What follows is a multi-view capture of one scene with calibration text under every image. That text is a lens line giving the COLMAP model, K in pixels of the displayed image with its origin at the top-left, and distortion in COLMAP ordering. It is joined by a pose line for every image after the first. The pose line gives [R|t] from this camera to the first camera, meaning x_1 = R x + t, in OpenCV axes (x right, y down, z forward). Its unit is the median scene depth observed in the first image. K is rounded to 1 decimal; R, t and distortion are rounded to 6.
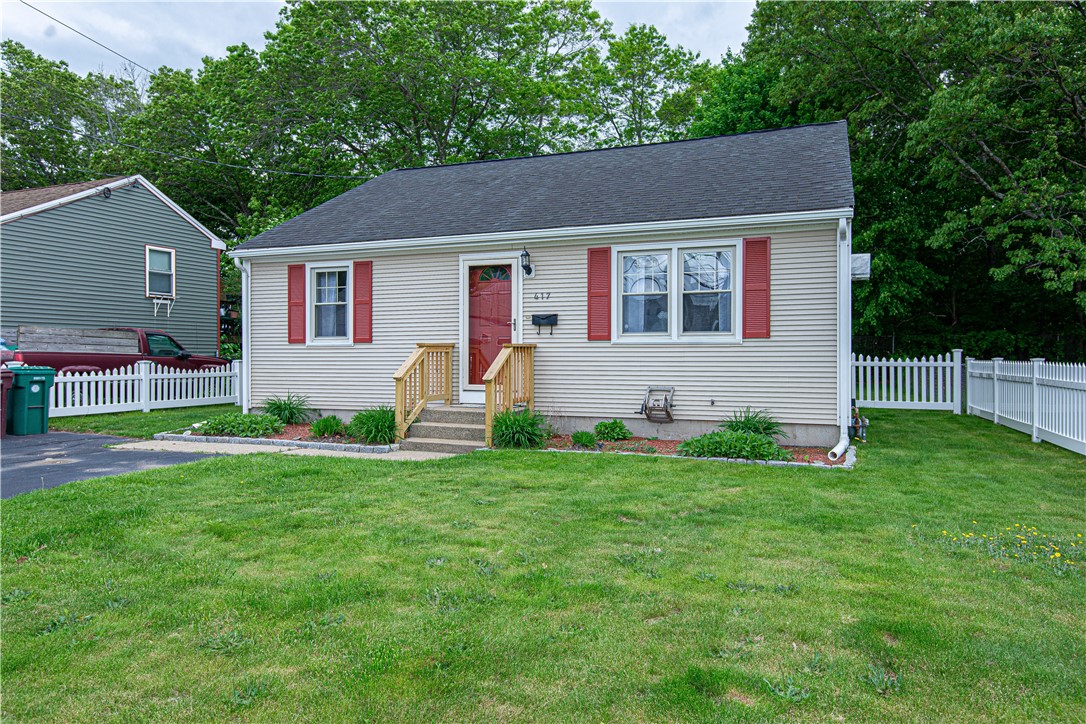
lens RADIAL K [[757.7, 0, 543.0], [0, 757.7, 362.0], [0, 0, 1]] dist [-0.001057, -0.003234]
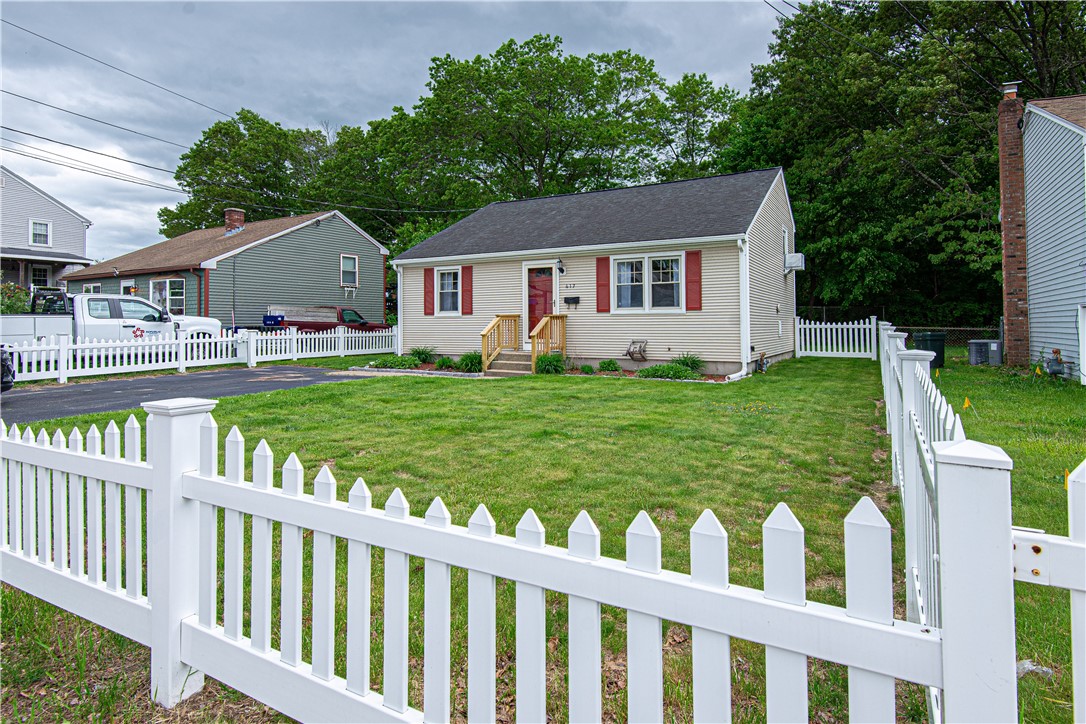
lens RADIAL K [[577.7, 0, 568.1], [0, 577.7, 316.8], [0, 0, 1]] dist [-0.000978, -0.000060]
pose [[0.995251, -0.006015, -0.097156, 0.108768], [0.004223, 0.999817, -0.018640, 0.004452], [0.097250, 0.018141, 0.995095, -0.250558]]
